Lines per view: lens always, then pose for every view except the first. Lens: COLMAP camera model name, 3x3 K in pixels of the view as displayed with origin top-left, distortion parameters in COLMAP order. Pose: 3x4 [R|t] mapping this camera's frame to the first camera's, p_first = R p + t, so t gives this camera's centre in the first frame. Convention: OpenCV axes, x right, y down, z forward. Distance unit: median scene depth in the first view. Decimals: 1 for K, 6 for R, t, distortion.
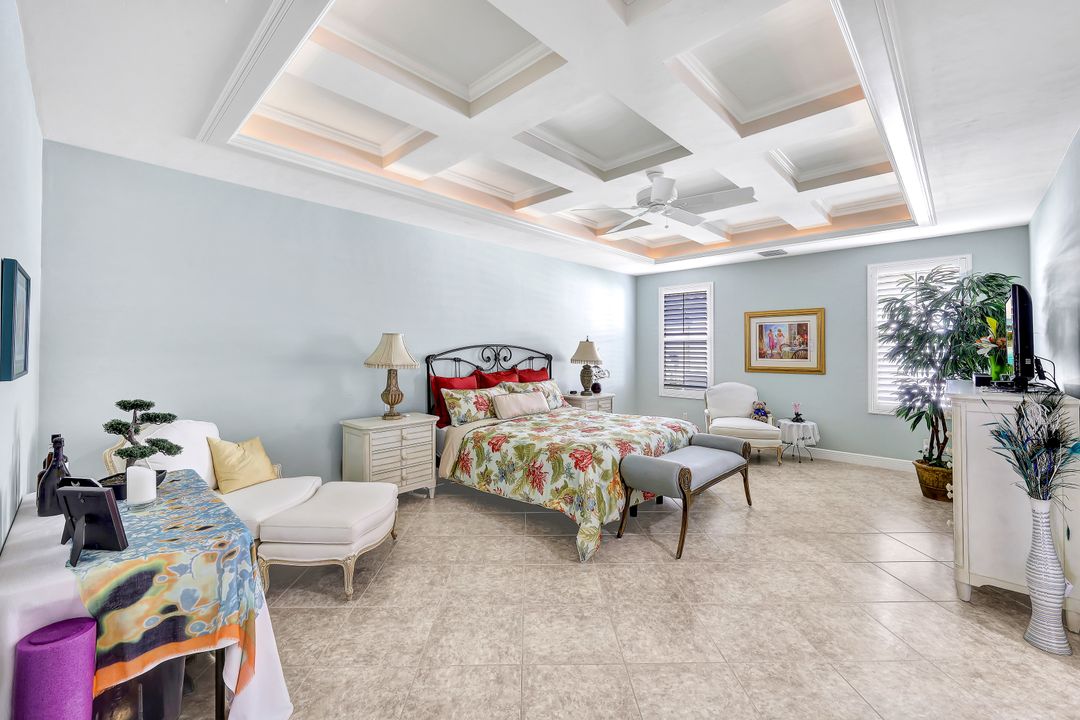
lens RADIAL K [[437.3, 0, 548.7], [0, 437.3, 354.1], [0, 0, 1]] dist [0.007282, -0.000298]
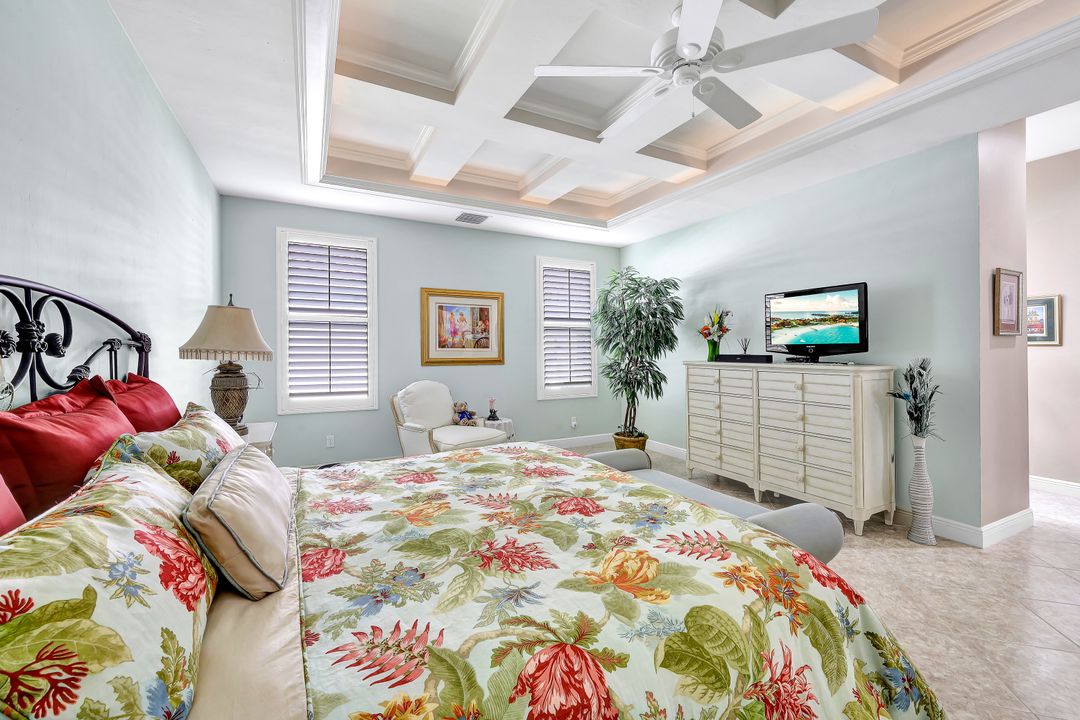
lens RADIAL K [[437.3, 0, 536.4], [0, 437.3, 352.6], [0, 0, 1]] dist [0.007282, -0.000298]
pose [[0.343618, -0.009468, 0.939062, -0.213929], [0.009063, 0.999936, 0.006765, 0.015121], [-0.939066, 0.006186, 0.343682, 0.597343]]
